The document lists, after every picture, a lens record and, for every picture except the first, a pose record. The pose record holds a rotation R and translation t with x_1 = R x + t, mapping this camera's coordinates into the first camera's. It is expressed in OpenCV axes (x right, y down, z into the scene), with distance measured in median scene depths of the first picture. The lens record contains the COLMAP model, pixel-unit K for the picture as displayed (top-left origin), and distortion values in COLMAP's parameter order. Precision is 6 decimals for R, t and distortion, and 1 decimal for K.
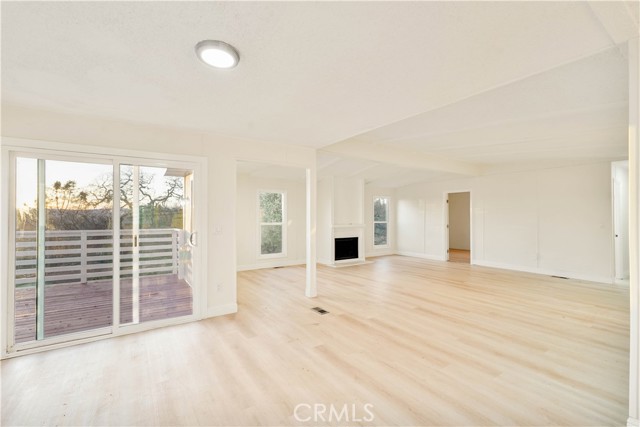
lens RADIAL K [[281.5, 0, 320.0], [0, 281.5, 213.5], [0, 0, 1]] dist [-0.000355, 0.000352]
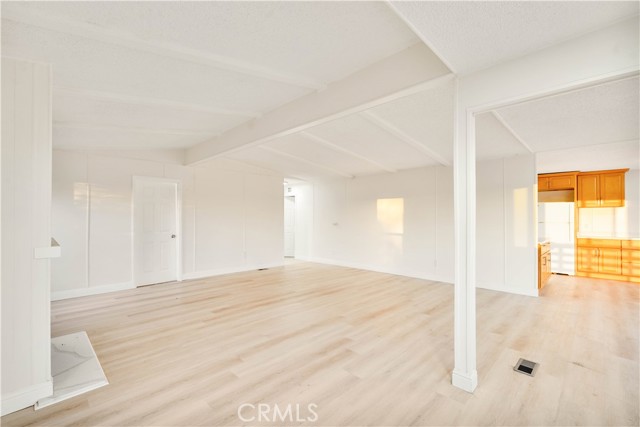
lens RADIAL K [[281.5, 0, 320.0], [0, 281.5, 213.5], [0, 0, 1]] dist [-0.000355, 0.000352]
pose [[-0.186224, 0.015291, 0.982388, -0.535666], [-0.005338, 0.999848, -0.016575, 0.017471], [-0.982493, -0.008331, -0.186114, 1.575430]]
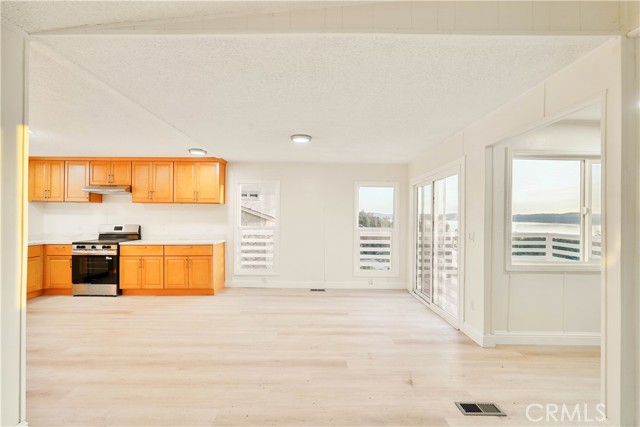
lens RADIAL K [[283.3, 0, 314.7], [0, 283.3, 216.6], [0, 0, 1]] dist [-0.000628, 0.000218]
pose [[-0.564029, -0.012640, -0.825658, 0.589283], [-0.000560, 0.999888, -0.014925, 0.010457], [0.825755, -0.007956, -0.563973, 1.048329]]
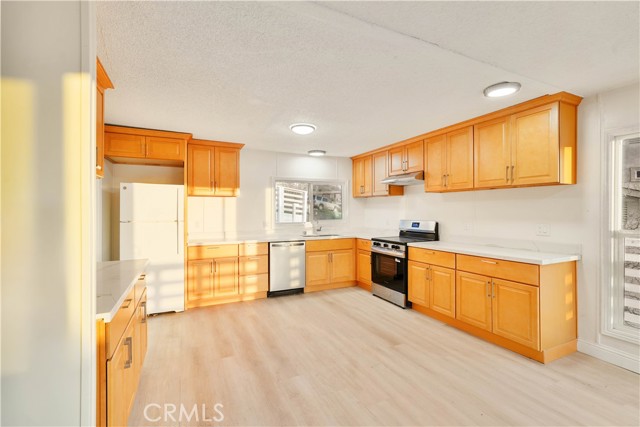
lens RADIAL K [[283.9, 0, 317.3], [0, 283.9, 213.6], [0, 0, 1]] dist [-0.004772, 0.000591]
pose [[-0.988221, -0.006156, 0.152908, 0.211287], [-0.006282, 0.999980, -0.000344, 0.004339], [-0.152903, -0.001301, -0.988240, 0.682377]]
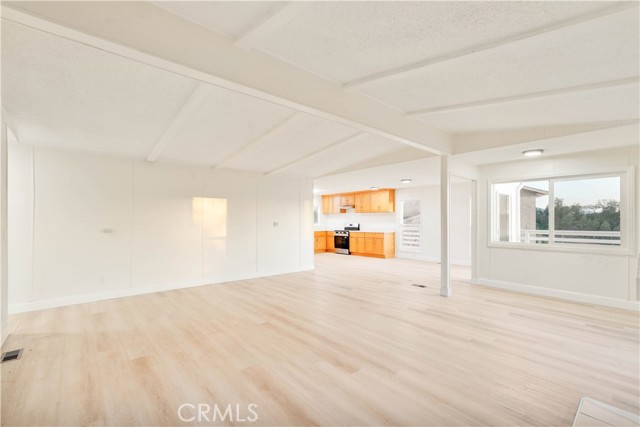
lens RADIAL K [[283.9, 0, 317.3], [0, 283.9, 213.6], [0, 0, 1]] dist [-0.004772, 0.000591]
pose [[-0.993555, -0.005139, -0.113231, 0.672501], [-0.001123, 0.999369, -0.035510, 0.034876], [0.113342, -0.035154, -0.992934, 2.370042]]
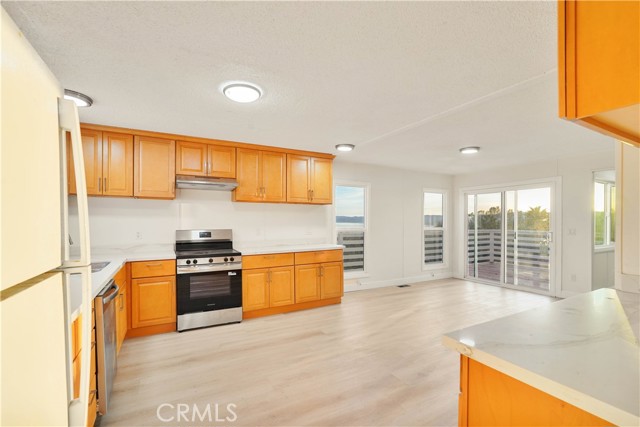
lens RADIAL K [[288.0, 0, 316.3], [0, 288.0, 224.4], [0, 0, 1]] dist [-0.001249, 0.000509]
pose [[-0.103176, 0.010248, -0.994610, 0.986387], [0.008823, 0.999917, 0.009388, 0.003579], [0.994624, -0.007807, -0.103258, 0.000209]]
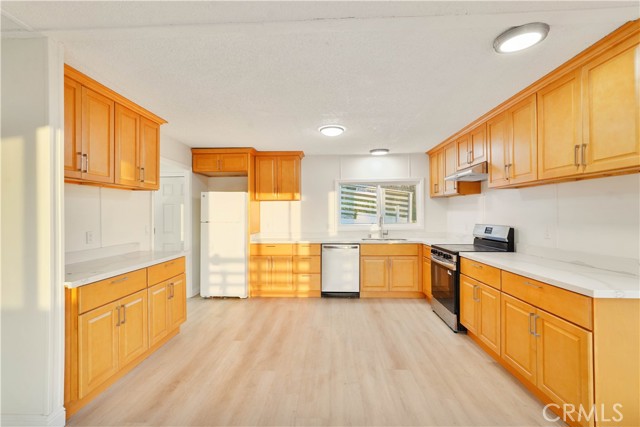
lens RADIAL K [[283.9, 0, 317.3], [0, 283.9, 213.6], [0, 0, 1]] dist [-0.004772, 0.000591]
pose [[-0.796622, -0.001489, 0.604476, -0.113915], [-0.006586, 0.999959, -0.006216, 0.002882], [-0.604442, -0.008933, -0.796599, 0.537908]]
